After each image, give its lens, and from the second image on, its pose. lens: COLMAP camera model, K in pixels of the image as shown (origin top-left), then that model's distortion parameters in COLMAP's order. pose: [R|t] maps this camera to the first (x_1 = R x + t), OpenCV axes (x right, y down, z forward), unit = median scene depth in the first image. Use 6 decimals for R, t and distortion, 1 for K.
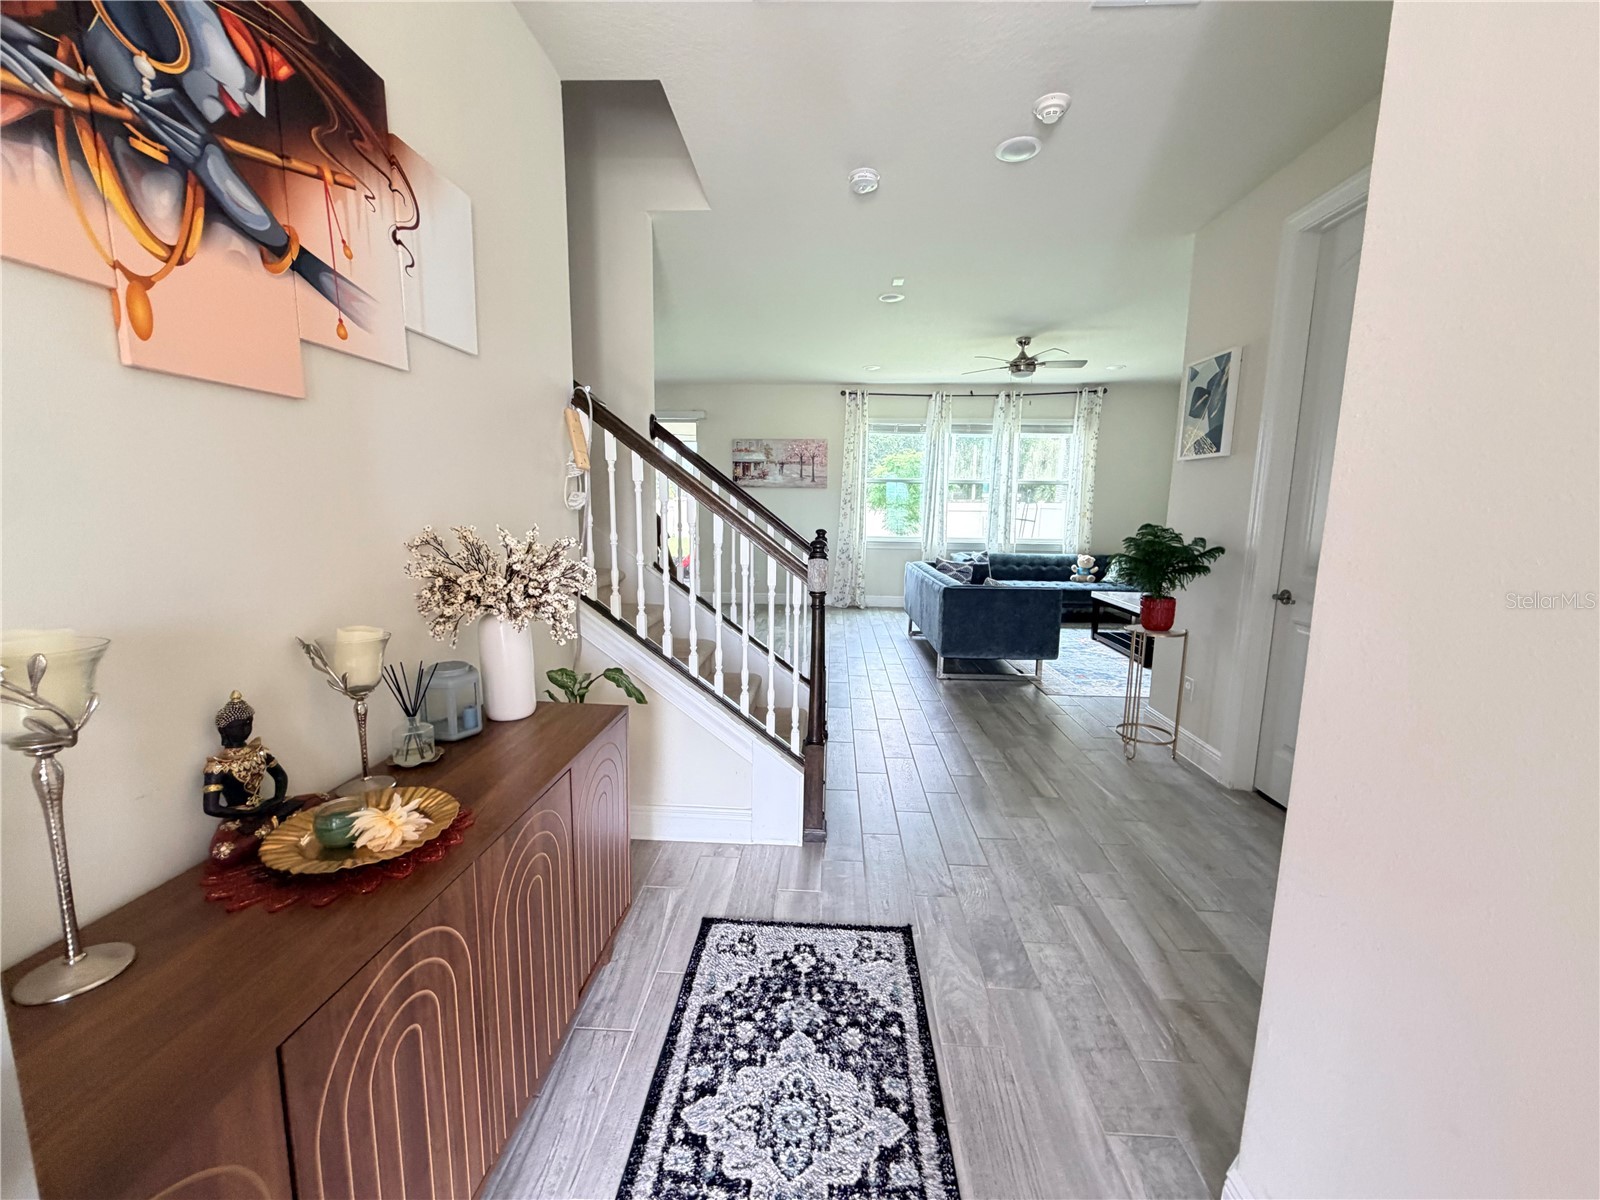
lens RADIAL K [[640.8, 0, 800.0], [0, 640.8, 598.8], [0, 0, 1]] dist [-0.001036, 0.000104]
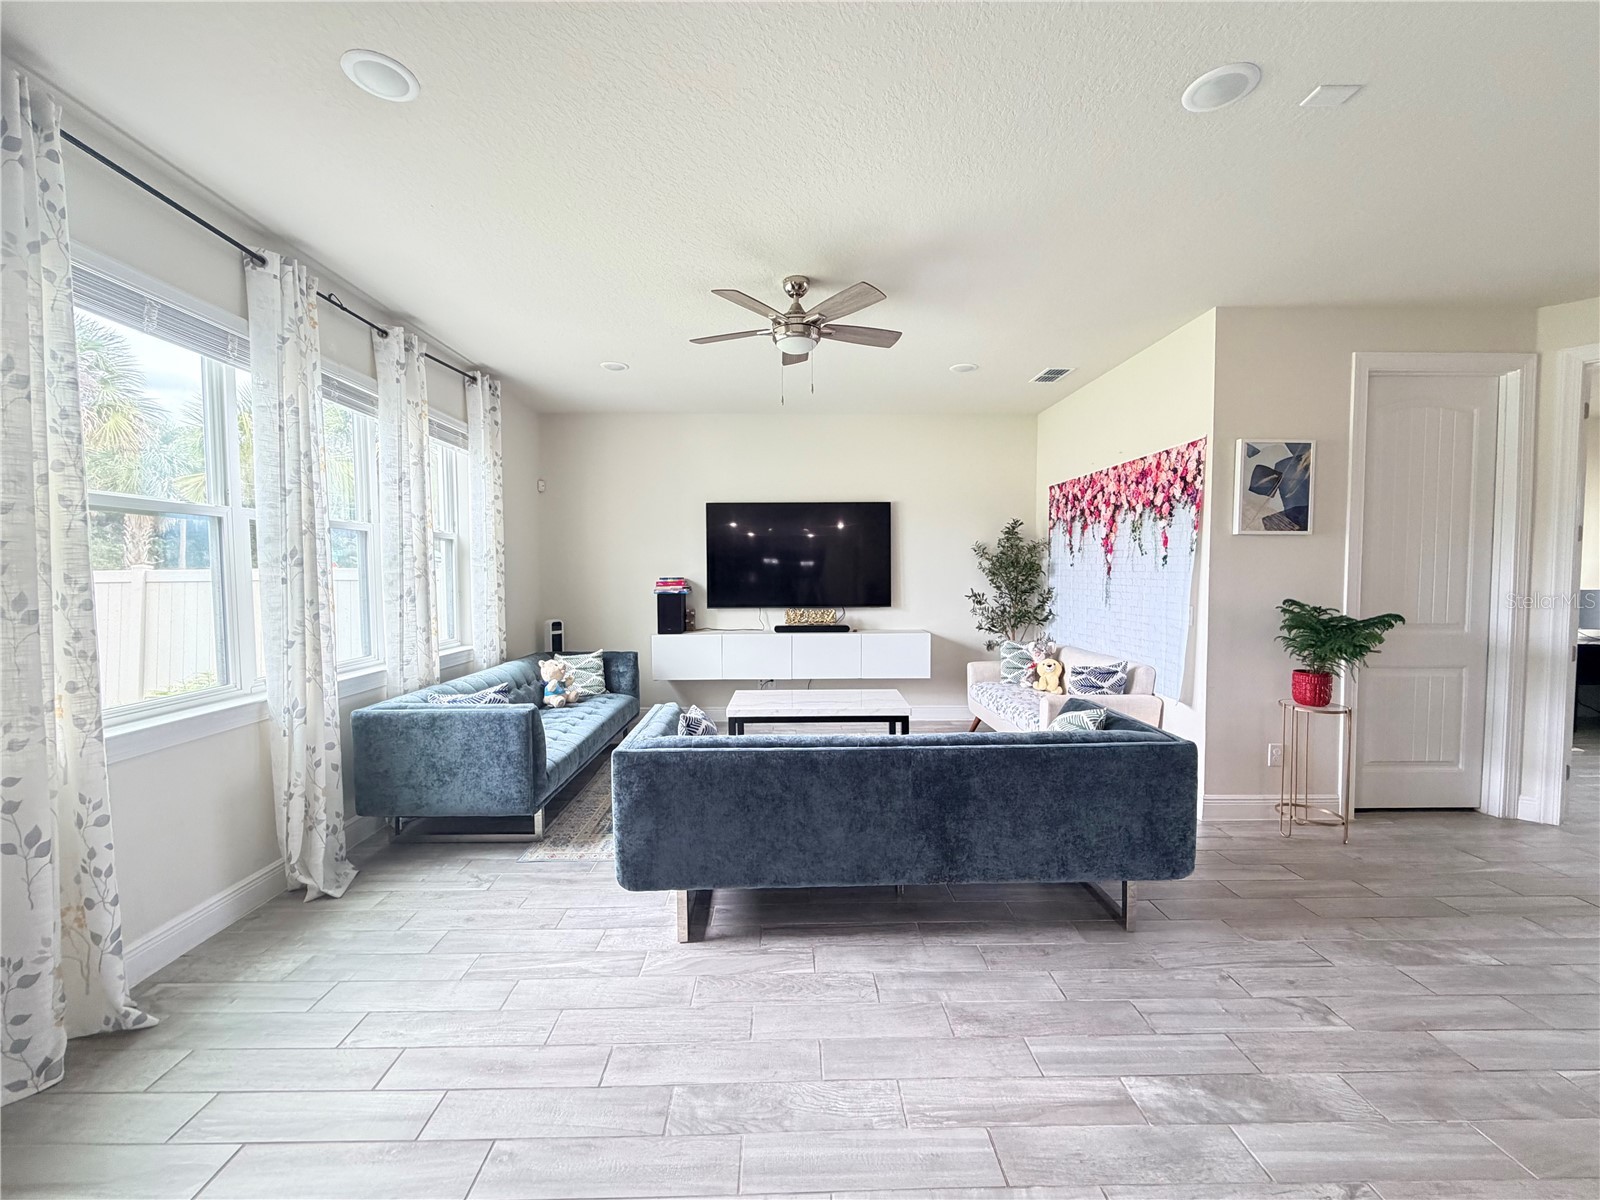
lens RADIAL K [[644.5, 0, 797.1], [0, 644.5, 598.0], [0, 0, 1]] dist [0.000753, -0.000021]
pose [[-0.073402, -0.058328, 0.995595, -0.712087], [0.147367, 0.986695, 0.068671, -0.589779], [-0.986354, 0.151758, -0.063830, 3.588493]]
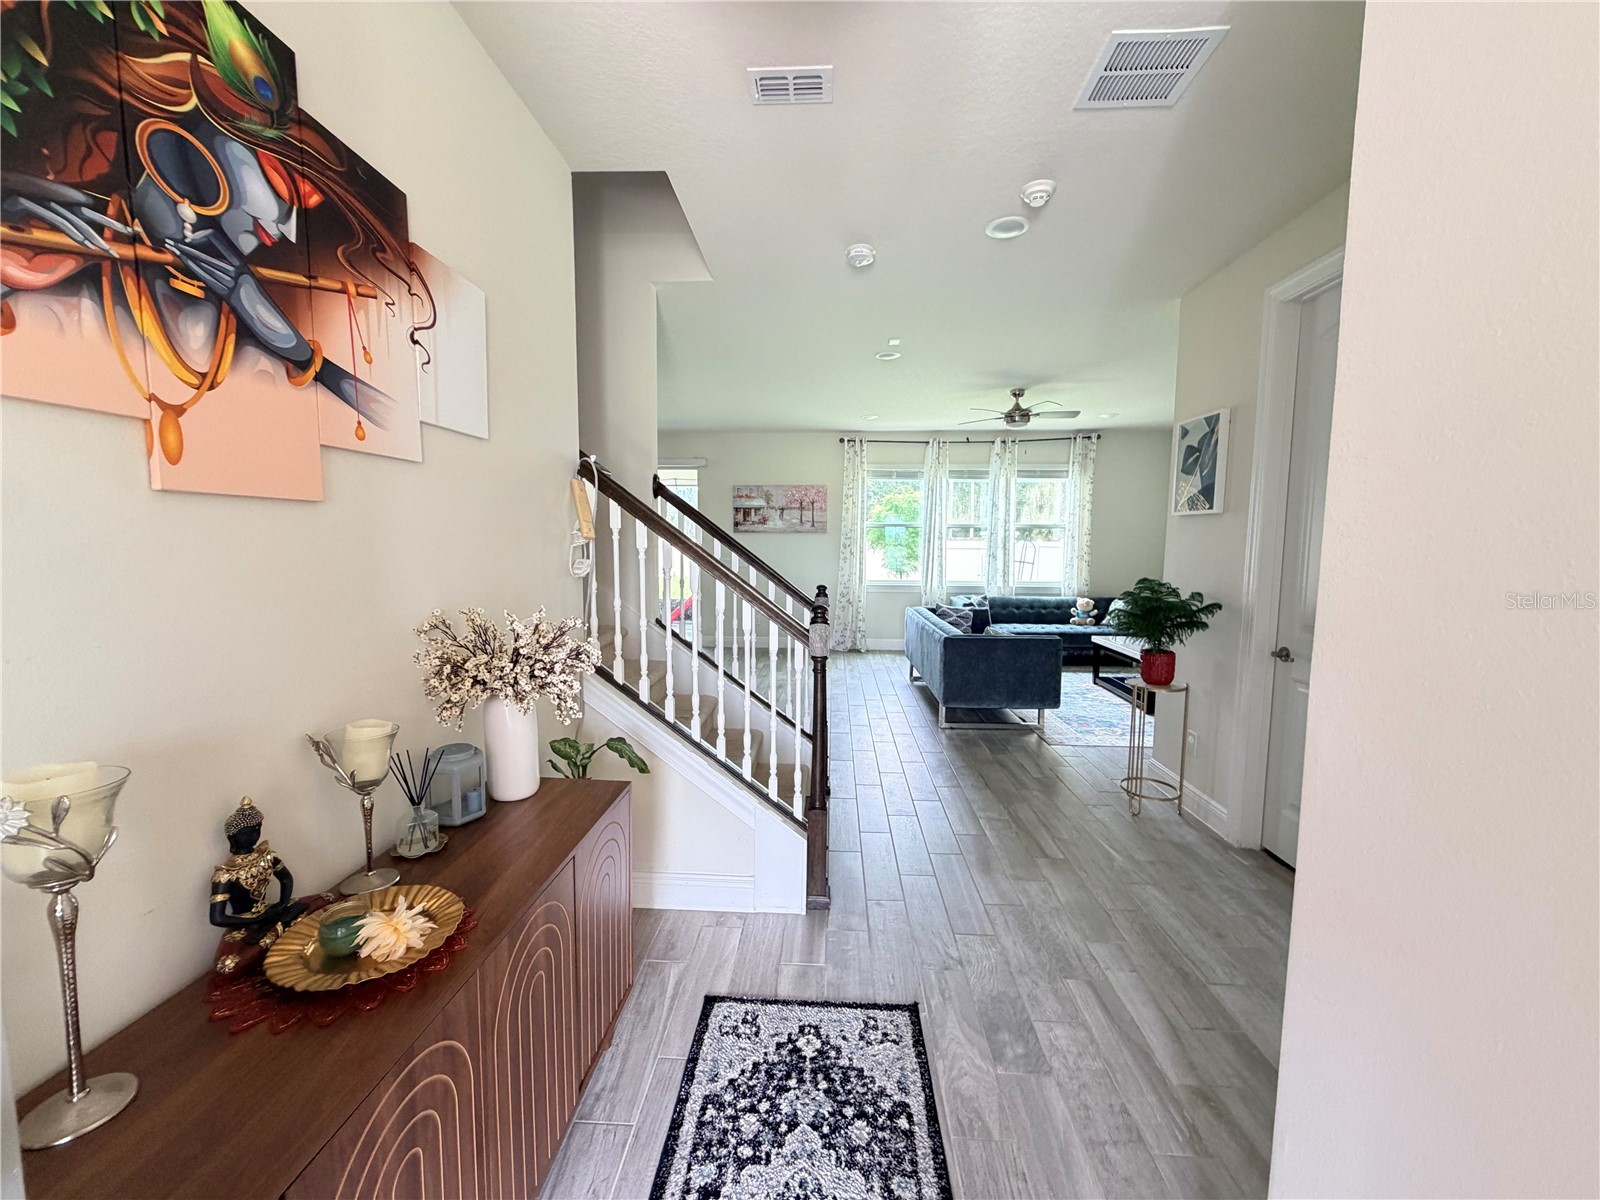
lens RADIAL K [[640.8, 0, 800.2], [0, 640.8, 597.9], [0, 0, 1]] dist [-0.001036, 0.000104]
pose [[0.999978, -0.006659, 0.000284, -0.003011], [0.006665, 0.998433, -0.055571, -0.066192], [0.000087, 0.055571, 0.998455, -0.016118]]
